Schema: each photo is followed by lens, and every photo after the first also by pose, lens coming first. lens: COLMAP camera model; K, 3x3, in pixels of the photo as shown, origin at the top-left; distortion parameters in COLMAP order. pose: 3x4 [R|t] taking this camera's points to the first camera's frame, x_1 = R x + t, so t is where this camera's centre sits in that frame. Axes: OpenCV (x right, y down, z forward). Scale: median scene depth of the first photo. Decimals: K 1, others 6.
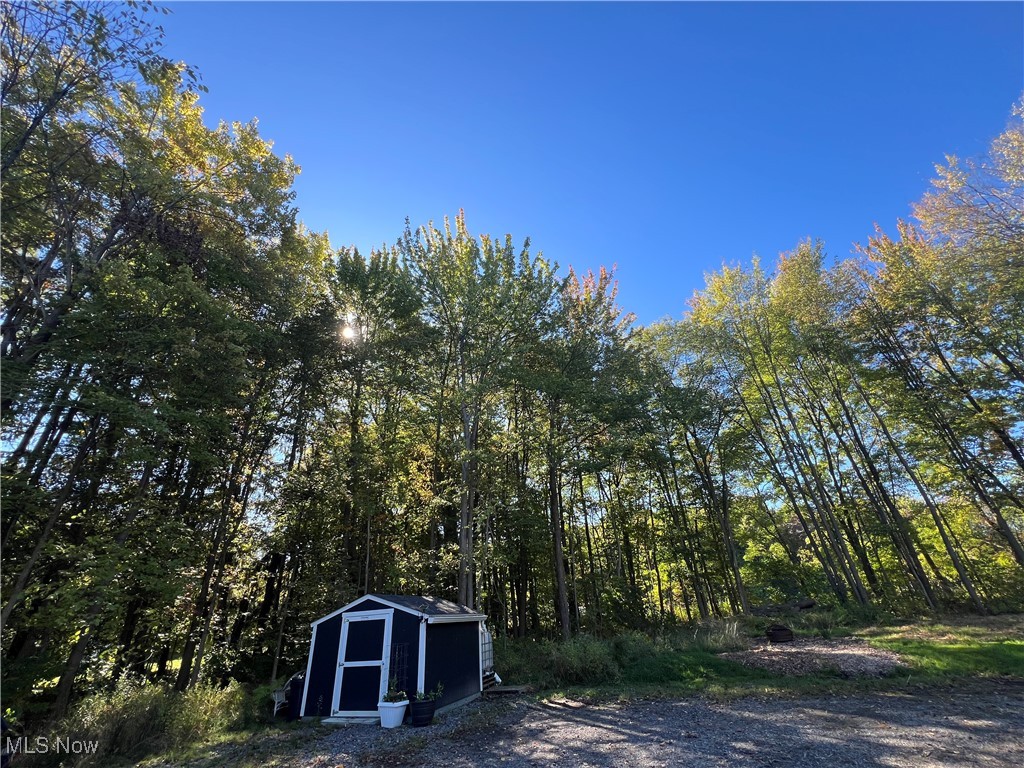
lens RADIAL K [[409.1, 0, 510.0], [0, 409.1, 386.1], [0, 0, 1]] dist [-0.003581, 0.001118]
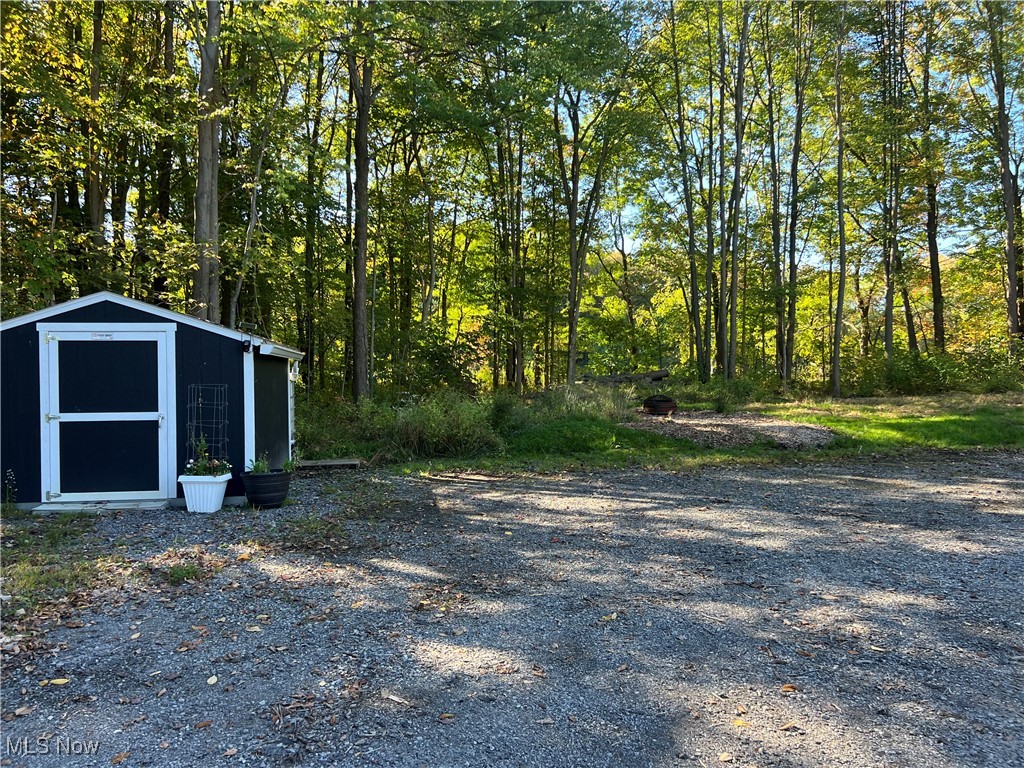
lens RADIAL K [[767.9, 0, 506.1], [0, 767.9, 389.0], [0, 0, 1]] dist [0.058820, -0.067249]
pose [[0.878162, 0.046030, 0.476143, -0.168524], [-0.275941, 0.861807, 0.425611, 0.050318], [-0.390753, -0.505143, 0.769508, 0.044114]]
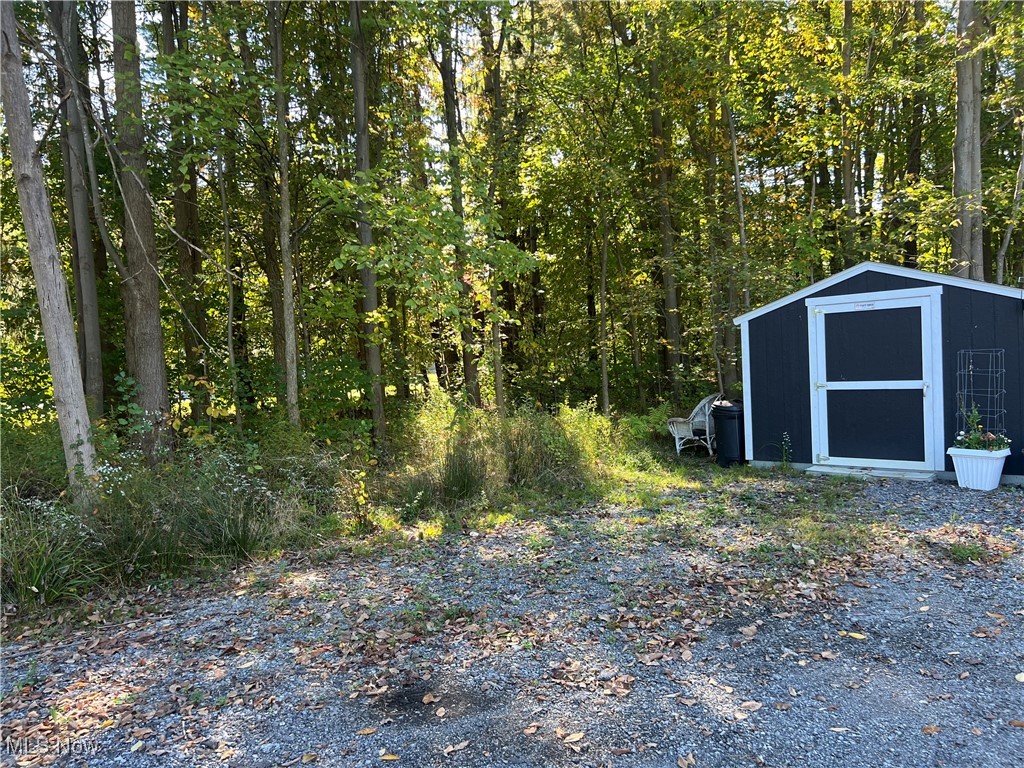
lens RADIAL K [[767.9, 0, 505.4], [0, 767.9, 388.5], [0, 0, 1]] dist [0.058820, -0.067249]
pose [[0.921924, 0.031182, -0.386114, -0.177675], [0.182752, 0.843847, 0.504504, 0.051358], [0.341553, -0.535677, 0.772264, 0.045291]]
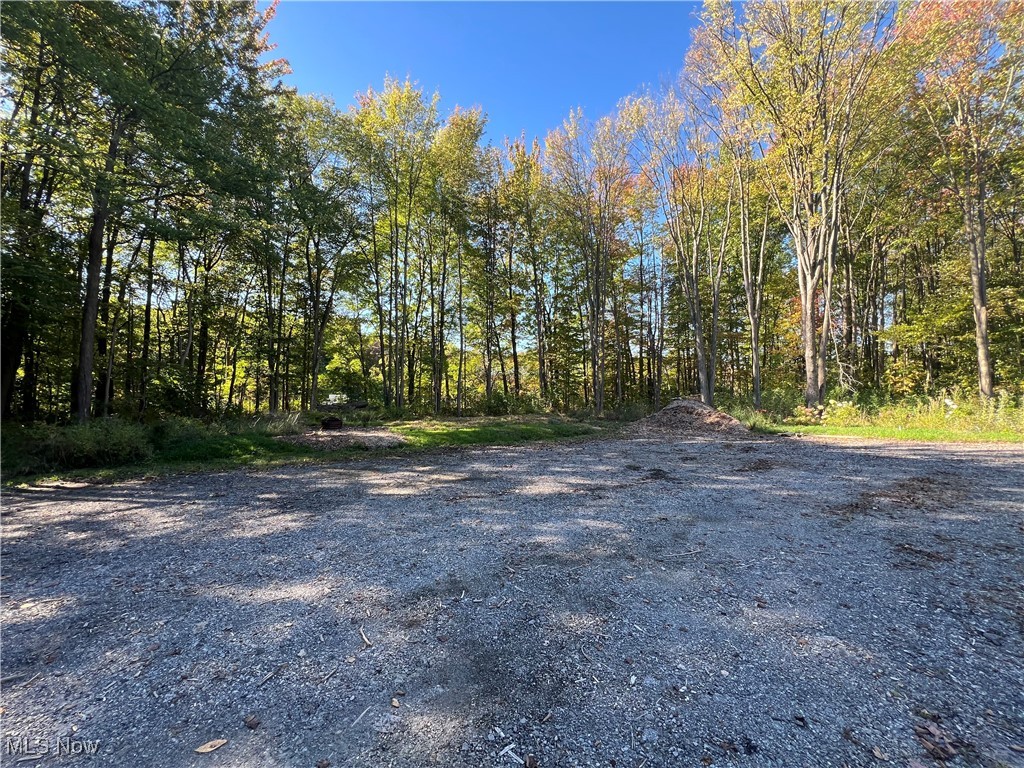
lens RADIAL K [[409.1, 0, 510.2], [0, 409.1, 386.2], [0, 0, 1]] dist [-0.003581, 0.001118]
pose [[0.609760, 0.092617, 0.787156, 0.009054], [-0.422503, 0.878258, 0.223950, 0.007731], [-0.670585, -0.469132, 0.574657, -0.003544]]
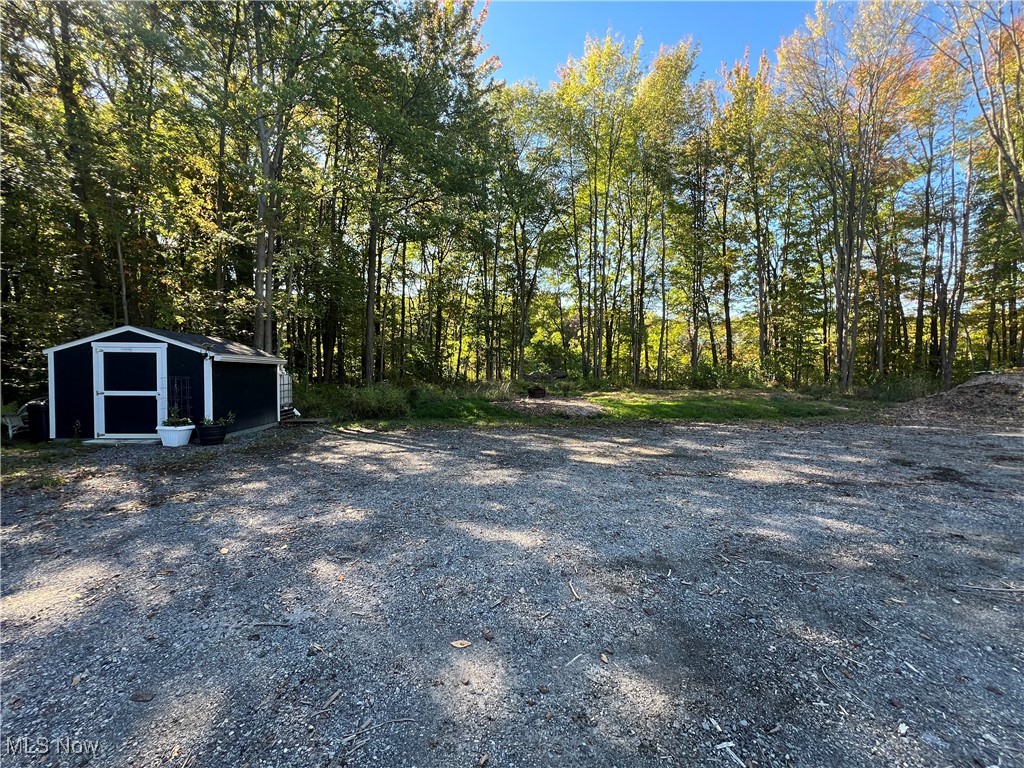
lens RADIAL K [[409.1, 0, 510.1], [0, 409.1, 385.8], [0, 0, 1]] dist [-0.003581, 0.001118]
pose [[0.901749, 0.057389, 0.428433, 0.006695], [-0.268170, 0.851624, 0.450357, 0.009082], [-0.339018, -0.521002, 0.783342, -0.001404]]
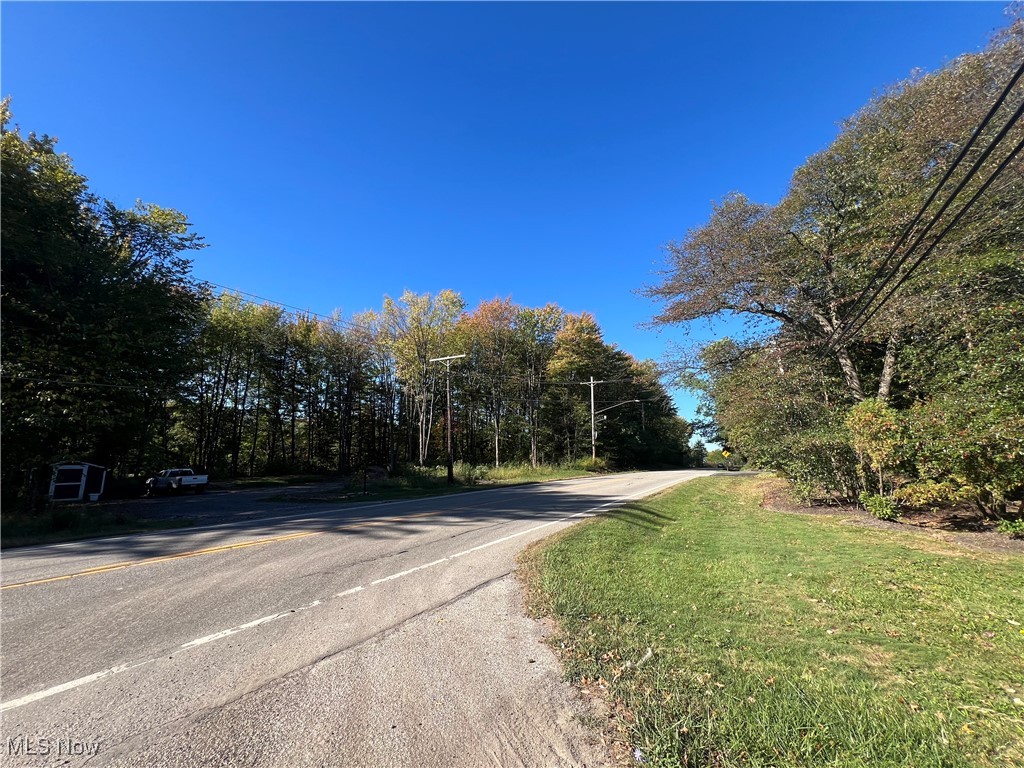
lens RADIAL K [[409.1, 0, 507.0], [0, 409.1, 389.0], [0, 0, 1]] dist [-0.003581, 0.001118]
pose [[0.179687, 0.226304, 0.957340, -1.086613], [-0.480164, 0.869551, -0.115428, -0.388073], [-0.858577, -0.438939, 0.264910, -0.798172]]
